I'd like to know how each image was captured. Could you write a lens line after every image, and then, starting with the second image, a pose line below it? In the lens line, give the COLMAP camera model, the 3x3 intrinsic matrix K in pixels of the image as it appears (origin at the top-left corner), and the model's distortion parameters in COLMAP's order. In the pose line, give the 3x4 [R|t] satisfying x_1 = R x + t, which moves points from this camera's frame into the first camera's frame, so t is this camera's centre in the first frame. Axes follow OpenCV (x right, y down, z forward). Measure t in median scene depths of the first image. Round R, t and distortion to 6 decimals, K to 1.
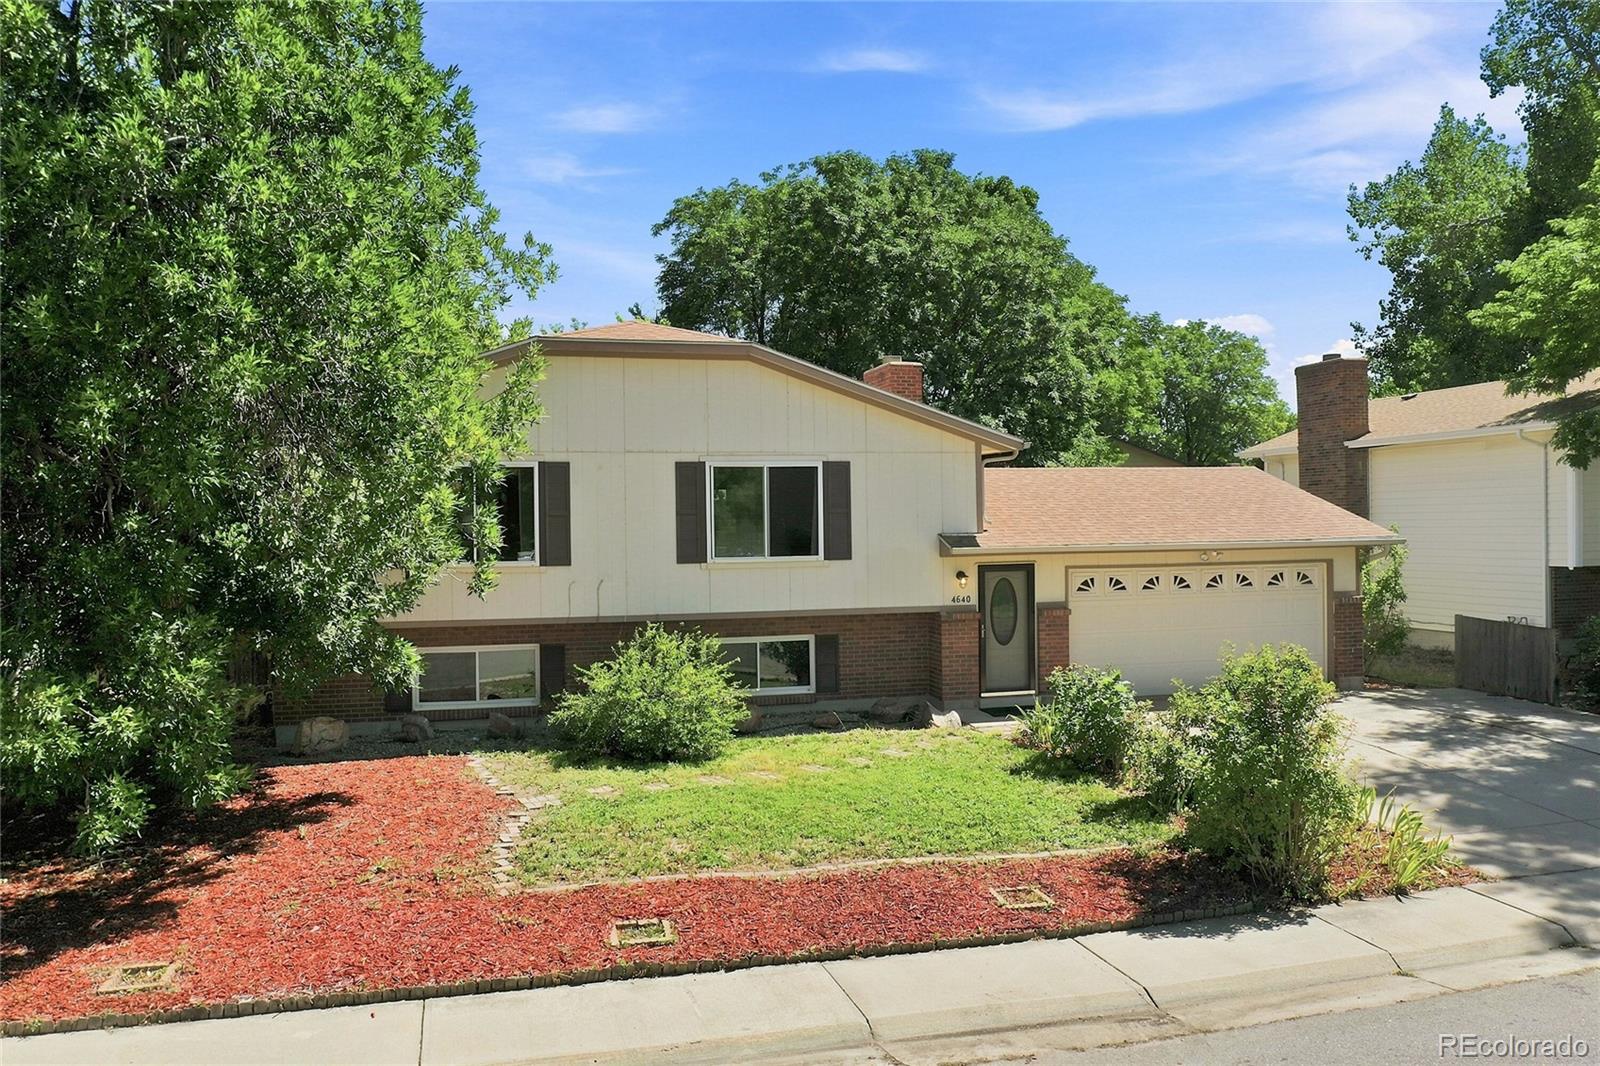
lens RADIAL K [[1270.1, 0, 800.0], [0, 1270.1, 533.0], [0, 0, 1]] dist [-0.030698, -0.002185]
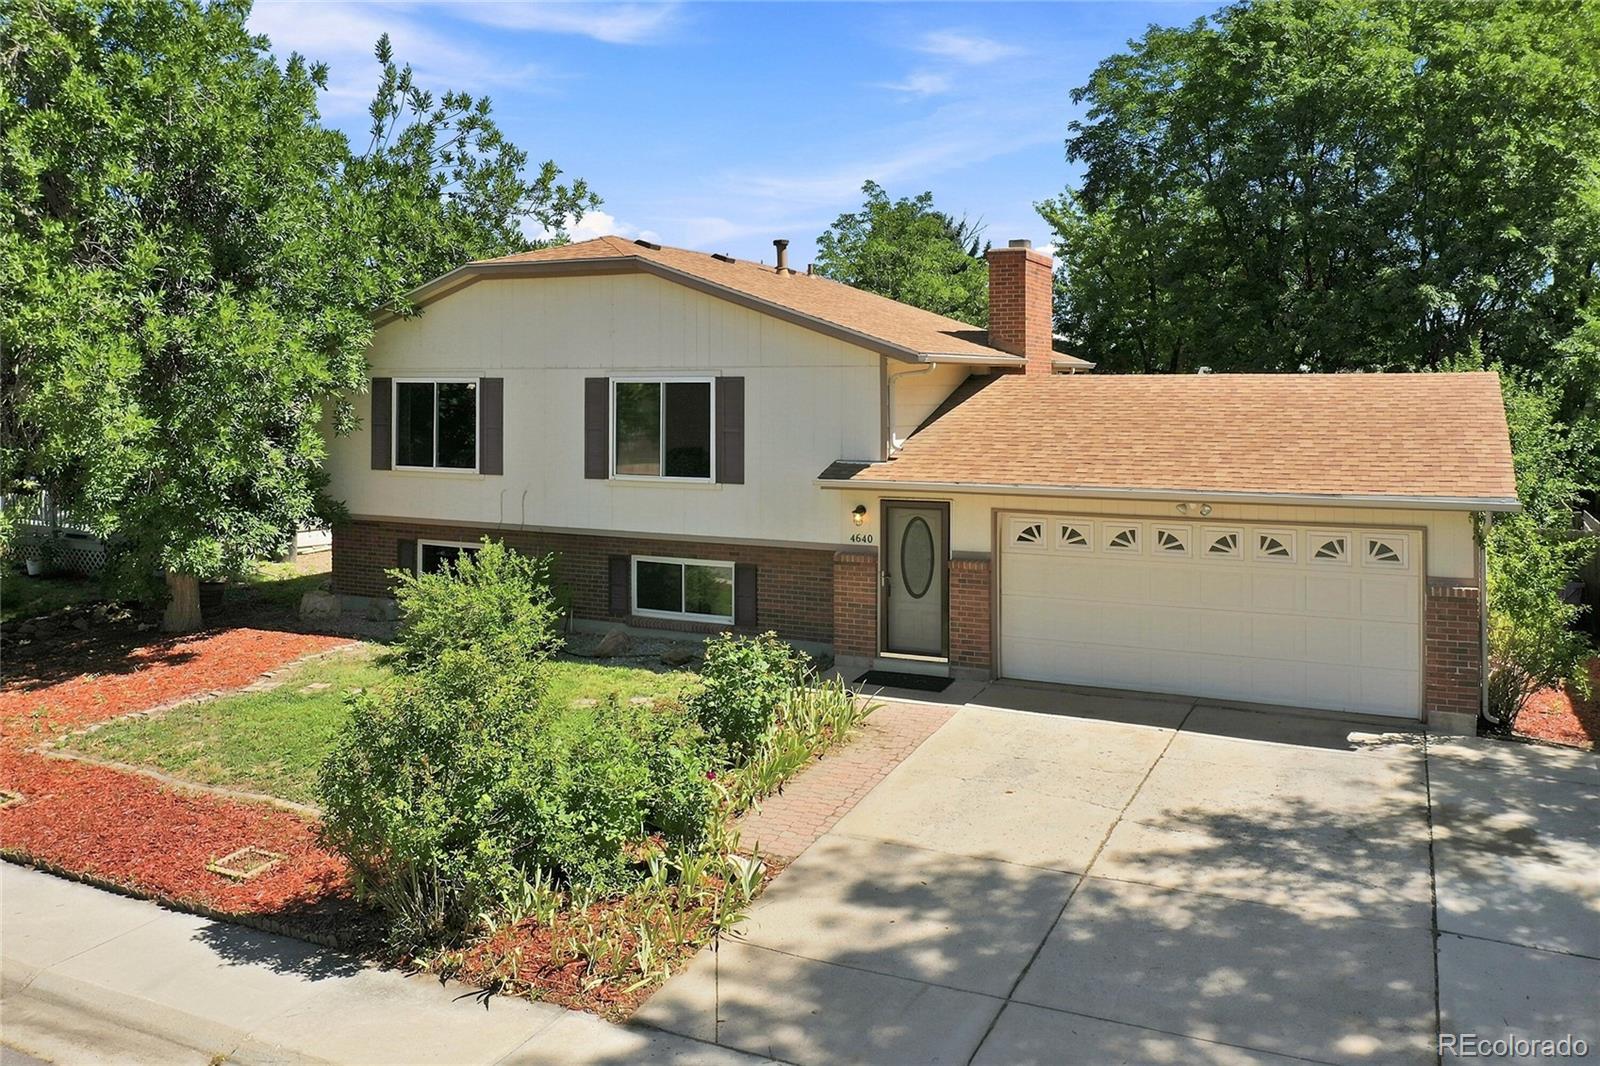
lens RADIAL K [[1301.5, 0, 798.7], [0, 1301.5, 361.7], [0, 0, 1]] dist [-0.015201, -0.007270]
pose [[0.747879, 0.003462, -0.663826, 0.685821], [-0.012657, 0.999879, -0.009045, -0.058808], [0.663714, 0.015166, 0.747833, 0.322943]]
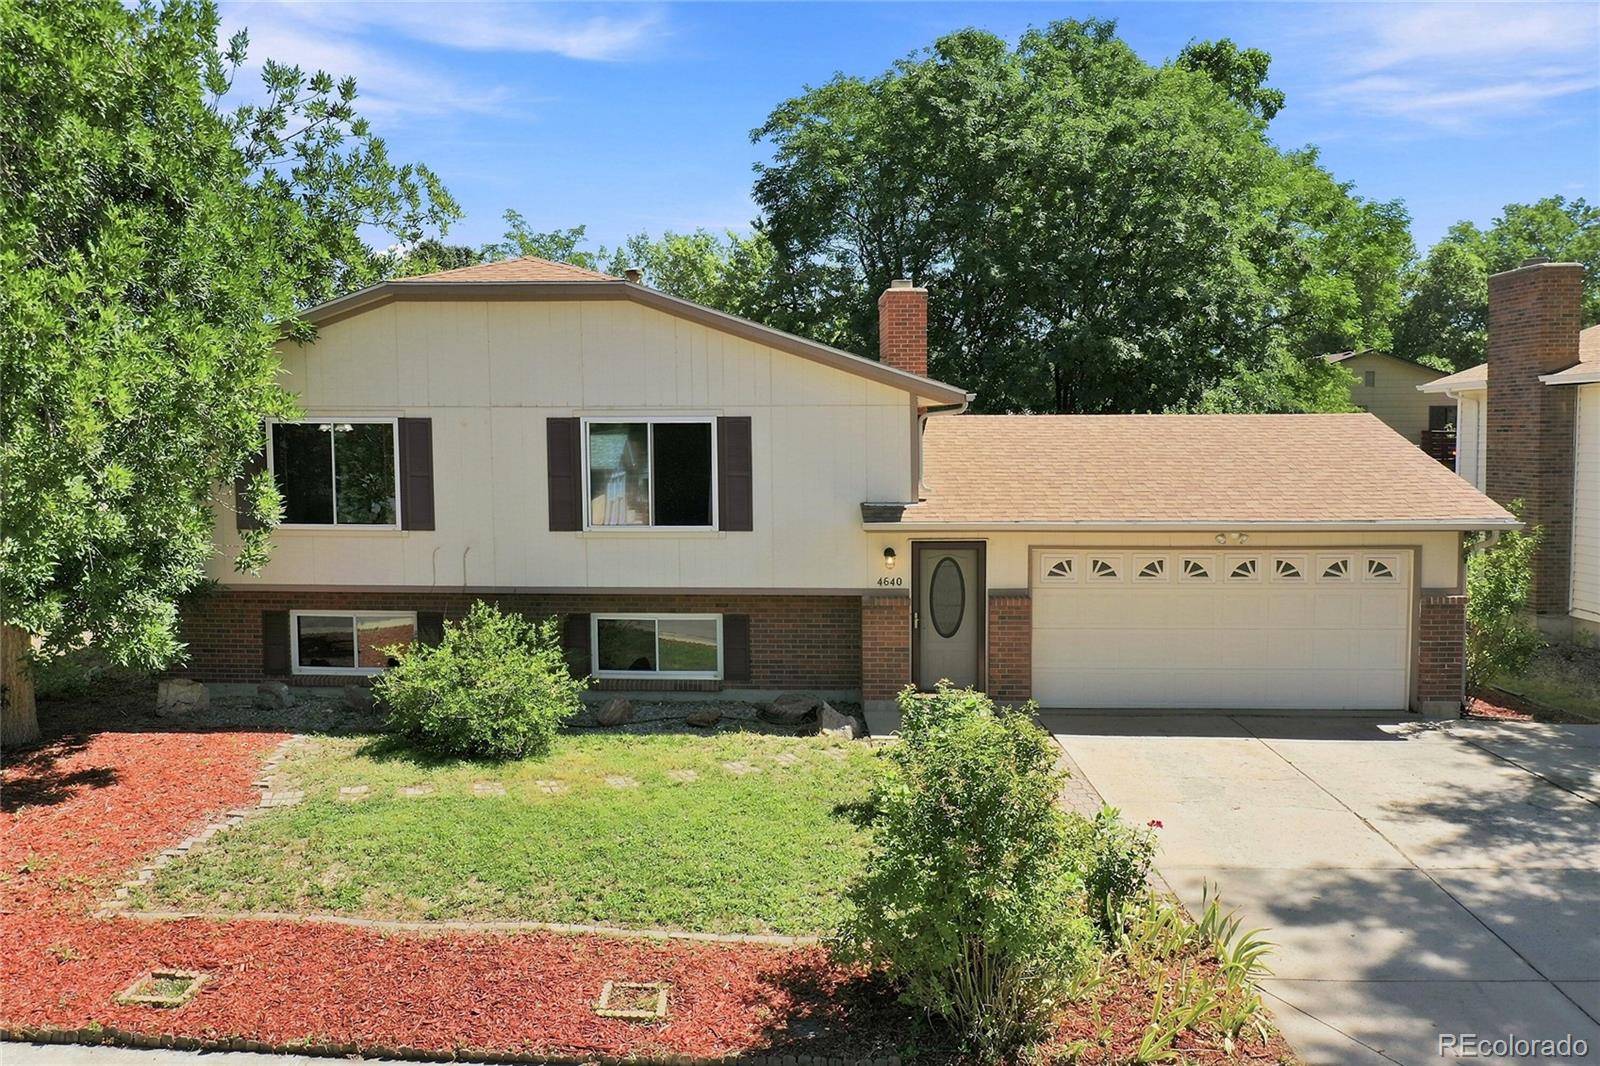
lens RADIAL K [[1300.4, 0, 798.3], [0, 1300.4, 501.3], [0, 0, 1]] dist [-0.033677, 0.004690]
pose [[0.949850, 0.030669, -0.311197, 0.340717], [-0.012318, 0.998076, 0.060764, -0.052566], [0.312462, -0.053883, 0.948401, 0.176154]]
